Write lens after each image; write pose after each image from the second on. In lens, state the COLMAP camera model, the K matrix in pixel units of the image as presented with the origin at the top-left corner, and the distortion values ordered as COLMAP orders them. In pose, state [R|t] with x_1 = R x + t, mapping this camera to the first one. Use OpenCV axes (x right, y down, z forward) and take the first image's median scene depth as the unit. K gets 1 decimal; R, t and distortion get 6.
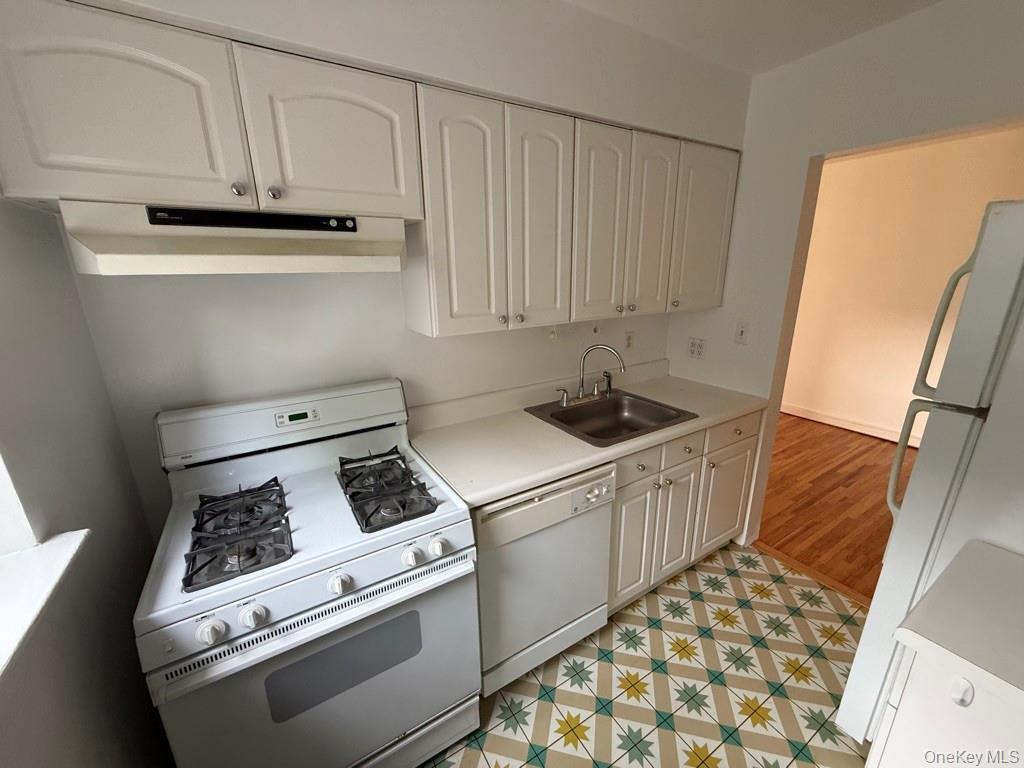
lens RADIAL K [[409.6, 0, 508.9], [0, 409.6, 385.0], [0, 0, 1]] dist [0.000350, 0.000044]
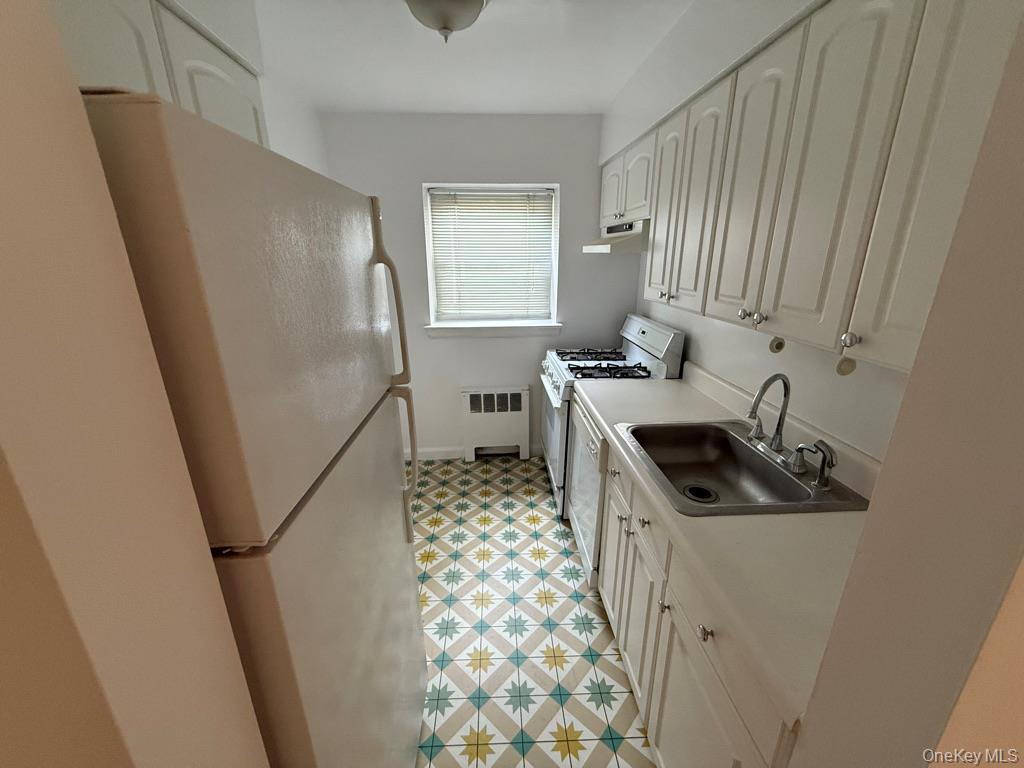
lens RADIAL K [[409.6, 0, 508.9], [0, 409.6, 385.0], [0, 0, 1]] dist [0.000350, 0.000044]
pose [[-0.483429, 0.285658, -0.827464, 1.120006], [-0.227075, 0.871980, 0.433690, -0.309163], [0.845419, 0.397555, -0.356675, 1.028600]]
